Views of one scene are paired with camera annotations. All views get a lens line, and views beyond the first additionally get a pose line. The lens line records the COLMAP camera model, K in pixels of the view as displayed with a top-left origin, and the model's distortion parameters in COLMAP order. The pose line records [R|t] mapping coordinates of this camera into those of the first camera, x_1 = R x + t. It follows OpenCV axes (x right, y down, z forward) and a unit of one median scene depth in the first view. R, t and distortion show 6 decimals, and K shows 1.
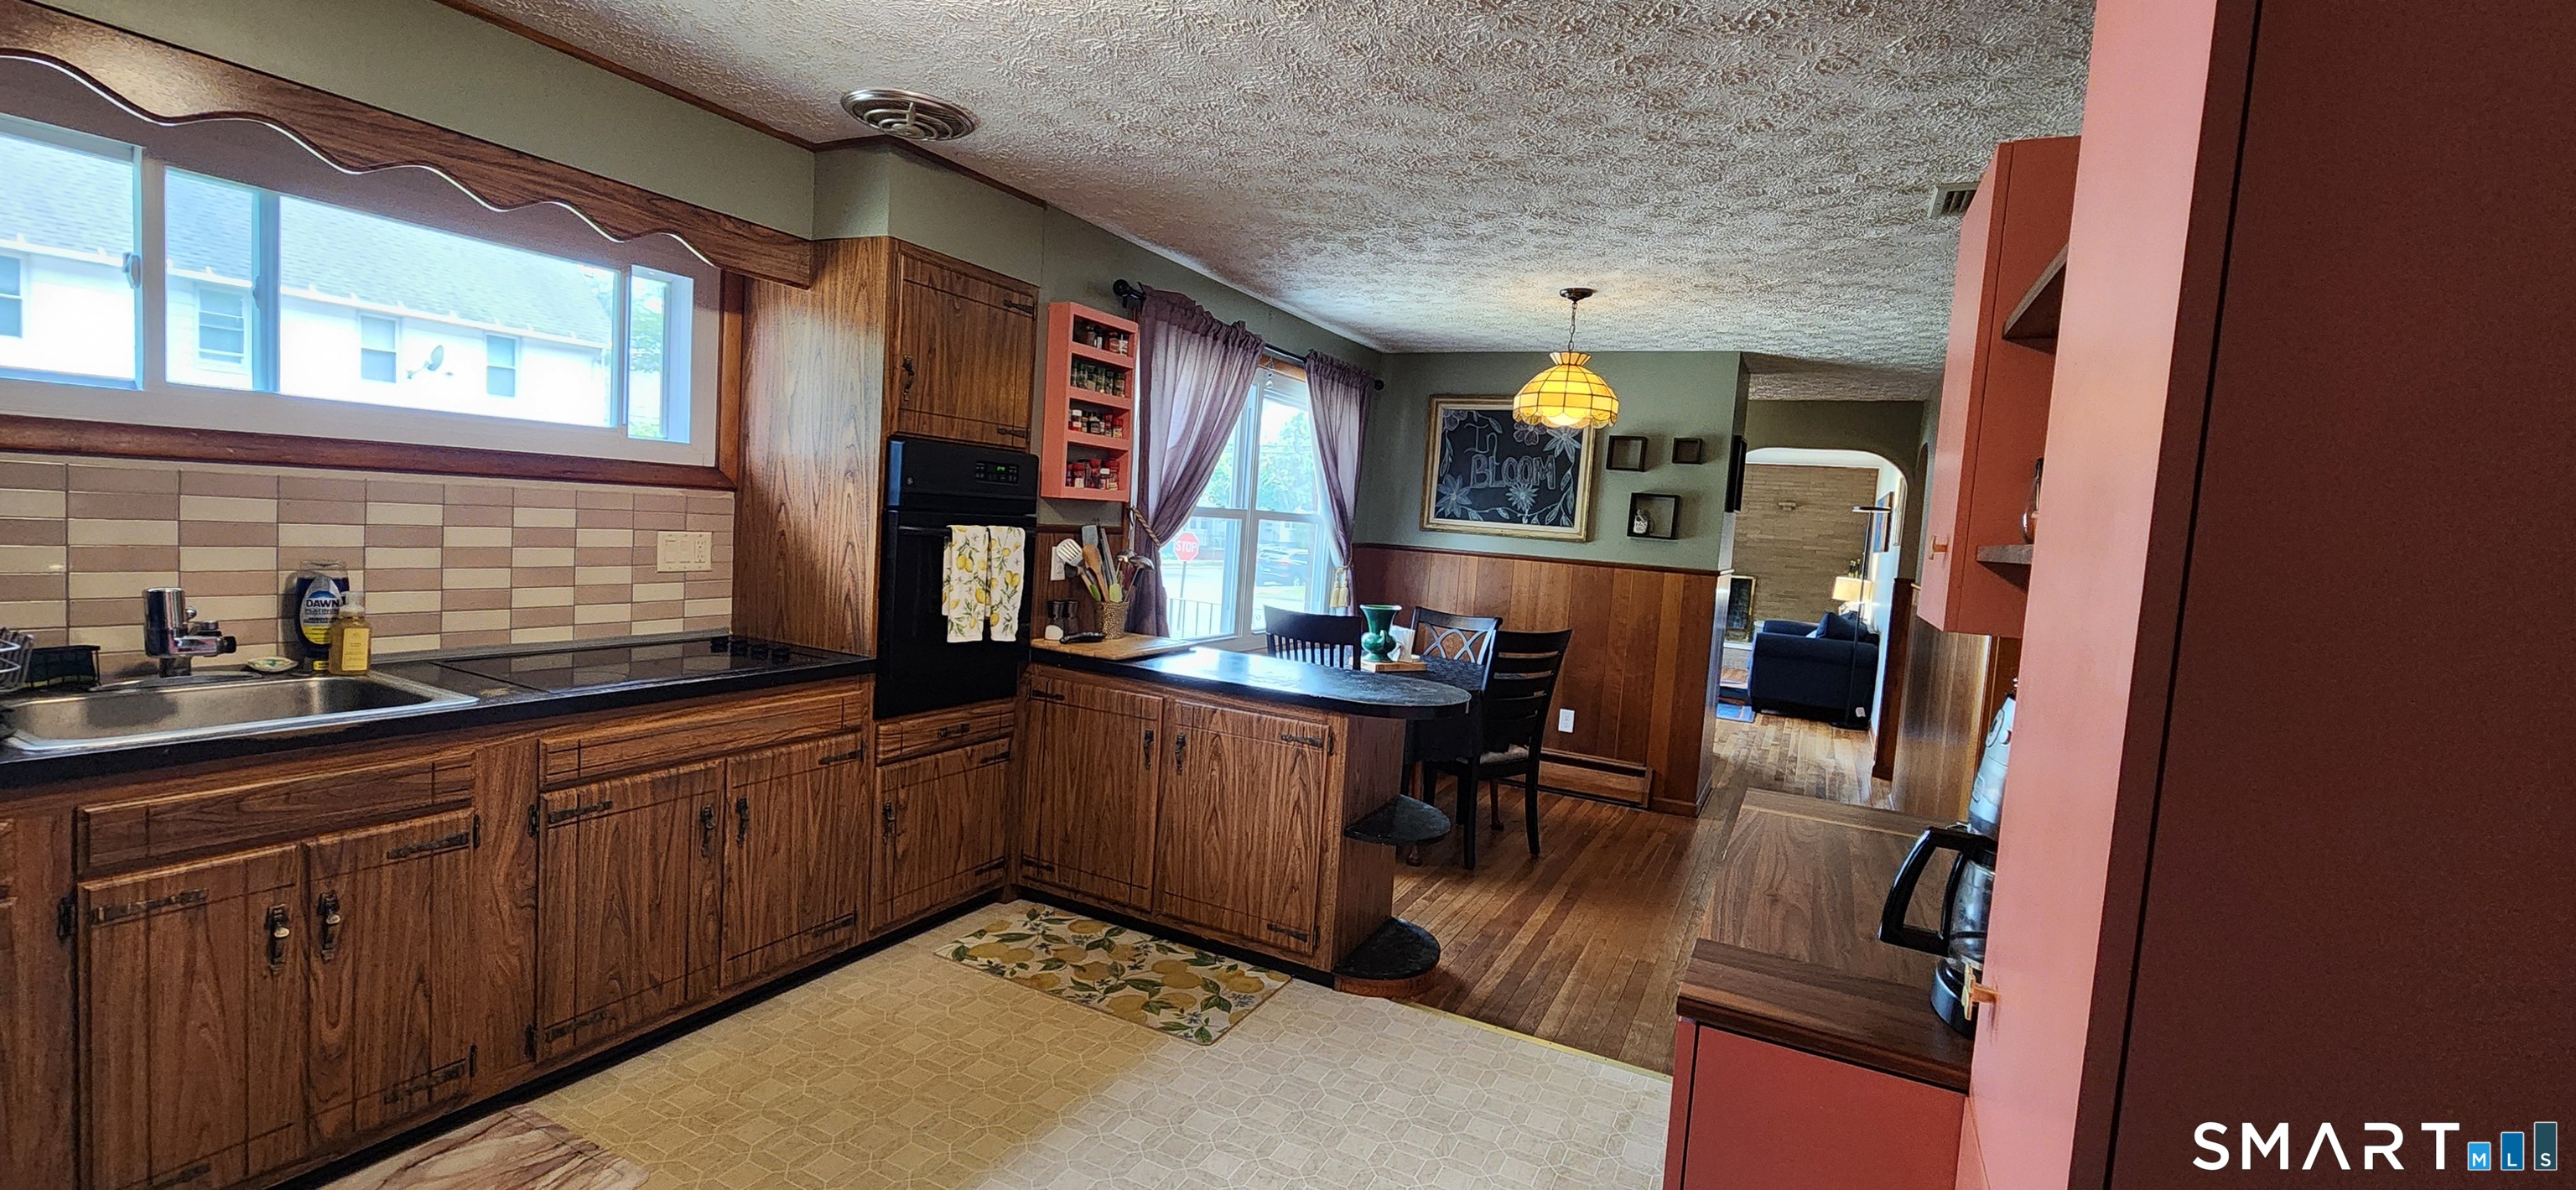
lens RADIAL K [[1056.4, 0, 1301.9], [0, 1056.4, 591.0], [0, 0, 1]] dist [-0.000298, -0.000674]
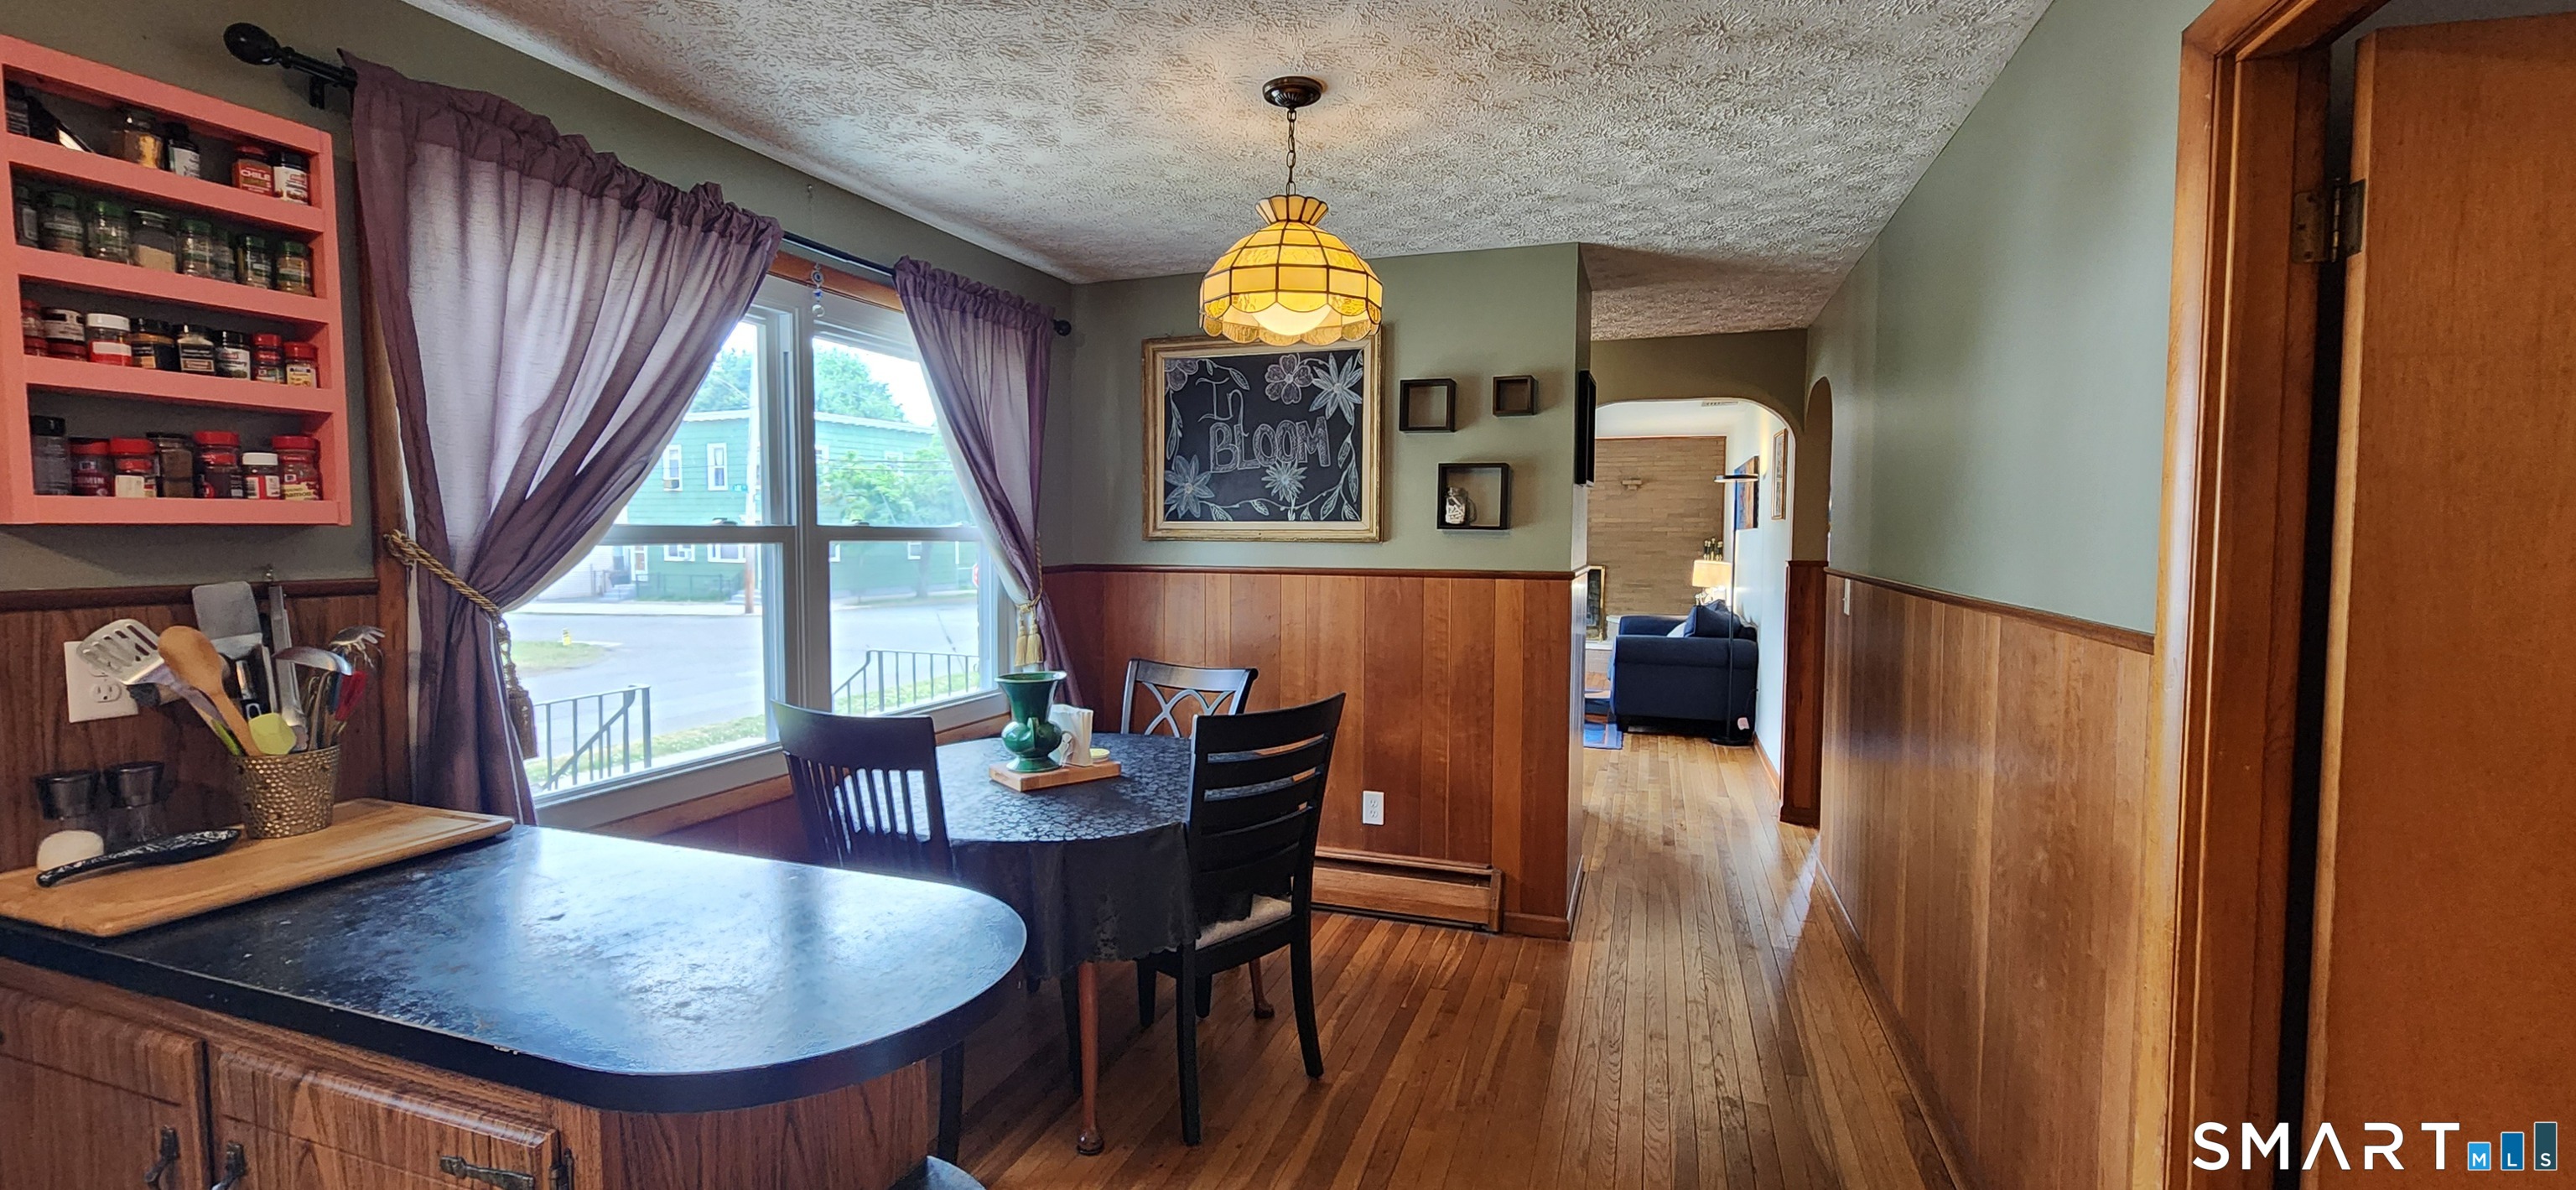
lens RADIAL K [[1056.4, 0, 1310.7], [0, 1056.4, 586.8], [0, 0, 1]] dist [-0.000298, -0.000674]
pose [[0.987263, -0.073081, 0.141319, 0.174217], [0.074988, 0.997151, -0.008212, -0.021173], [-0.140316, 0.018704, 0.989930, 0.464108]]
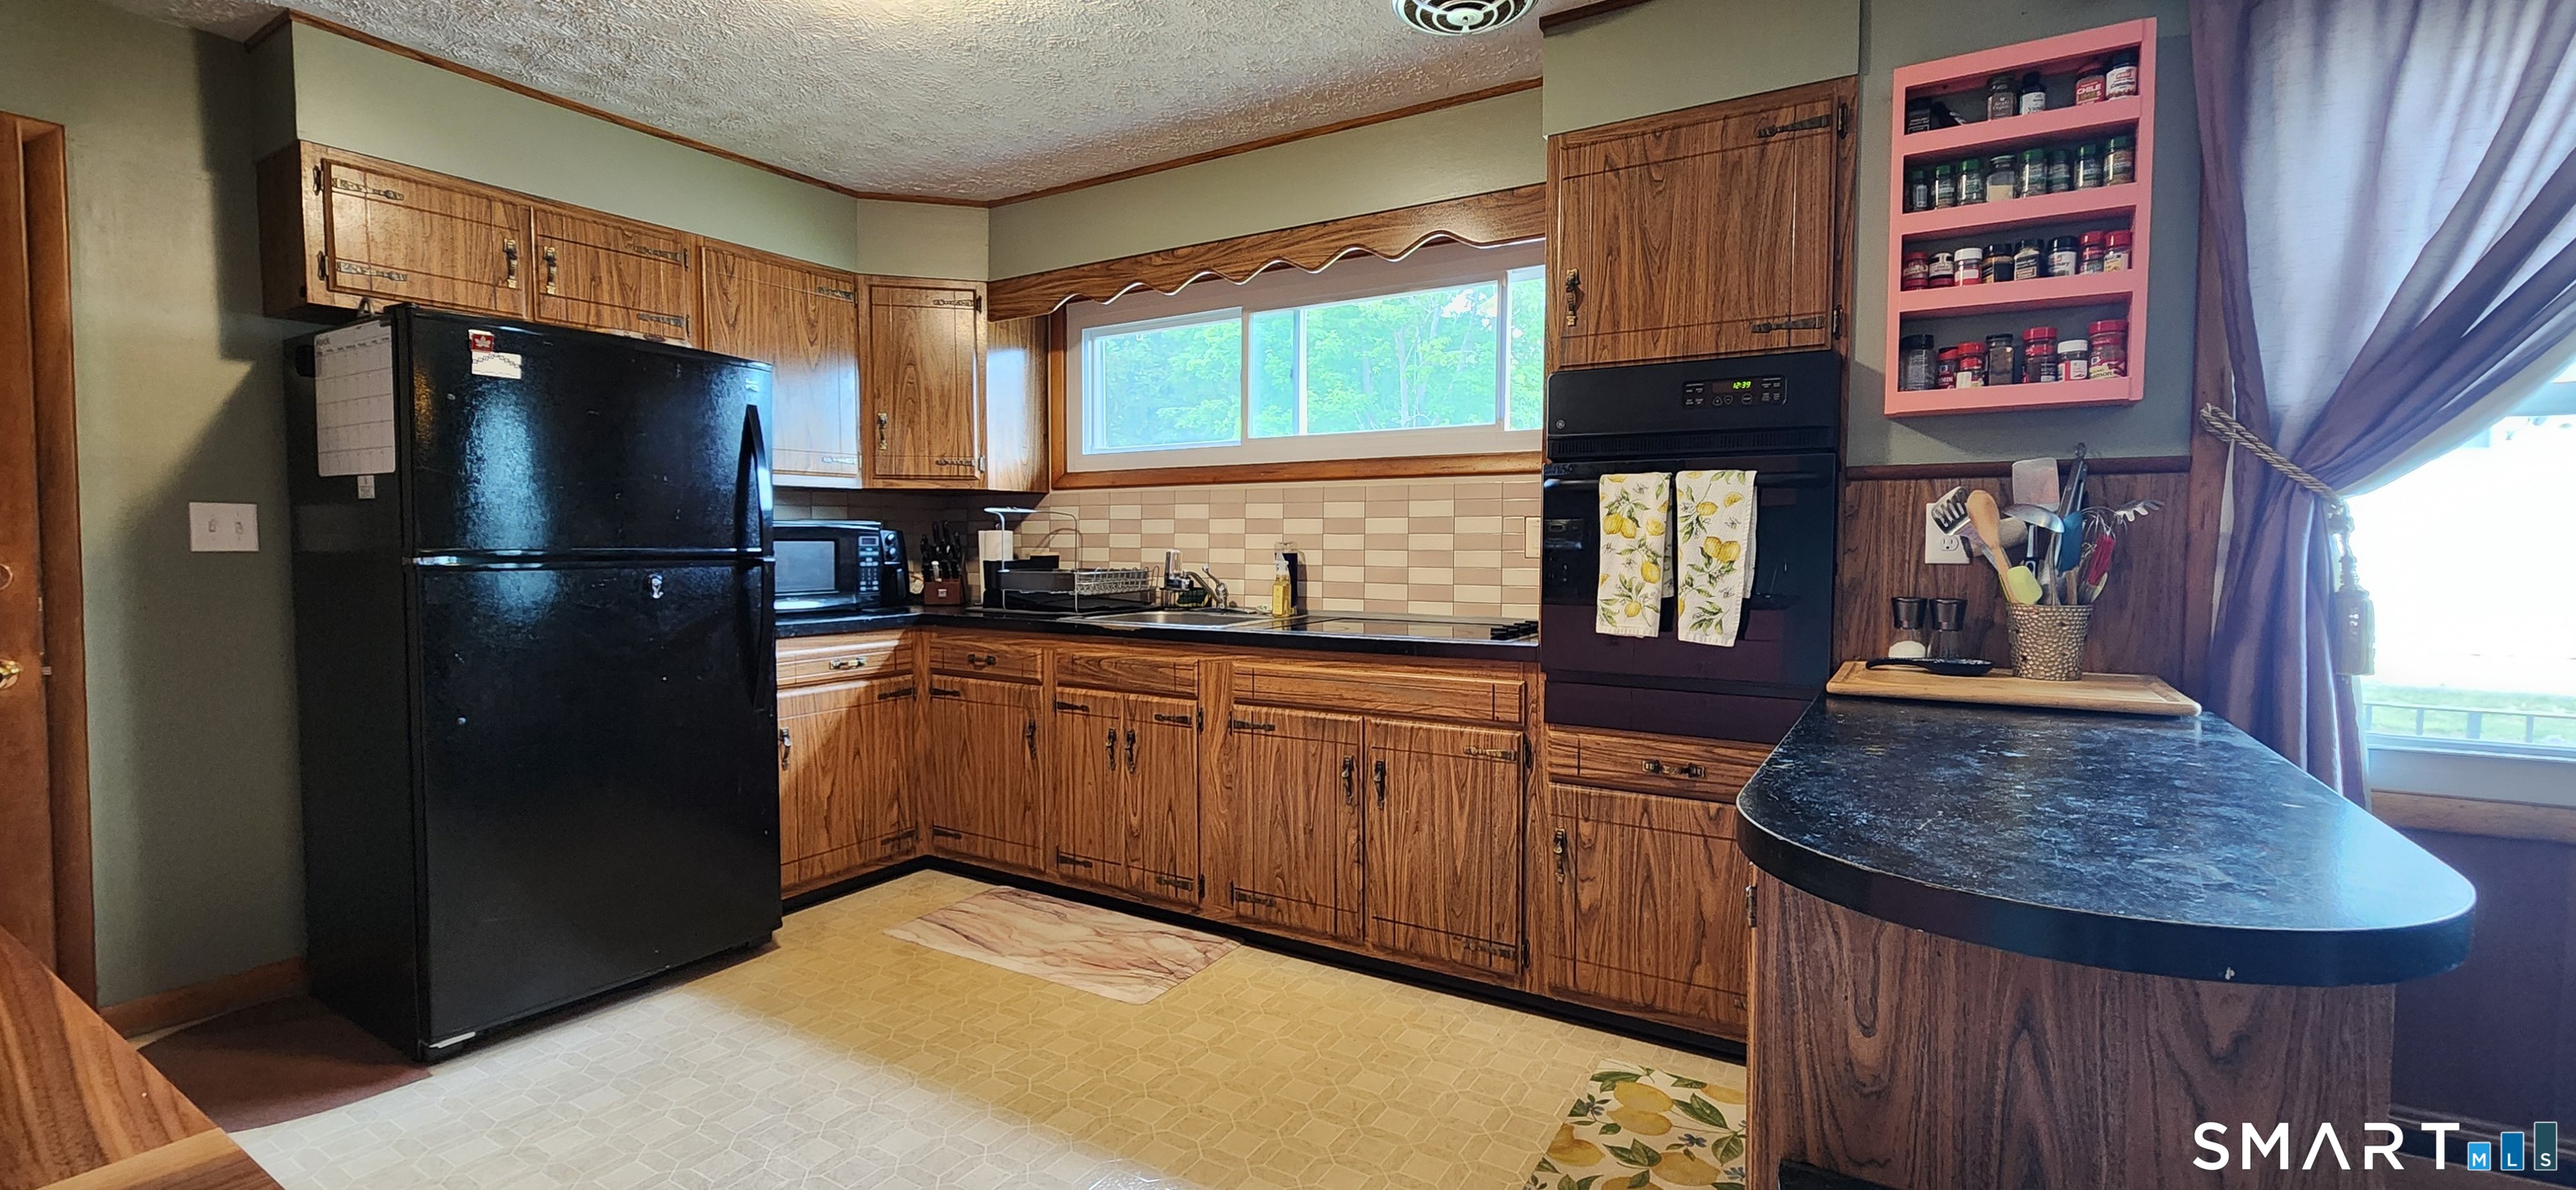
lens RADIAL K [[1056.4, 0, 1266.4], [0, 1056.4, 588.9], [0, 0, 1]] dist [-0.000298, -0.000674]
pose [[-0.095925, -0.025490, -0.995062, 0.322883], [-0.081773, 0.996495, -0.017644, 0.038140], [0.992024, 0.079677, -0.097674, 0.635674]]
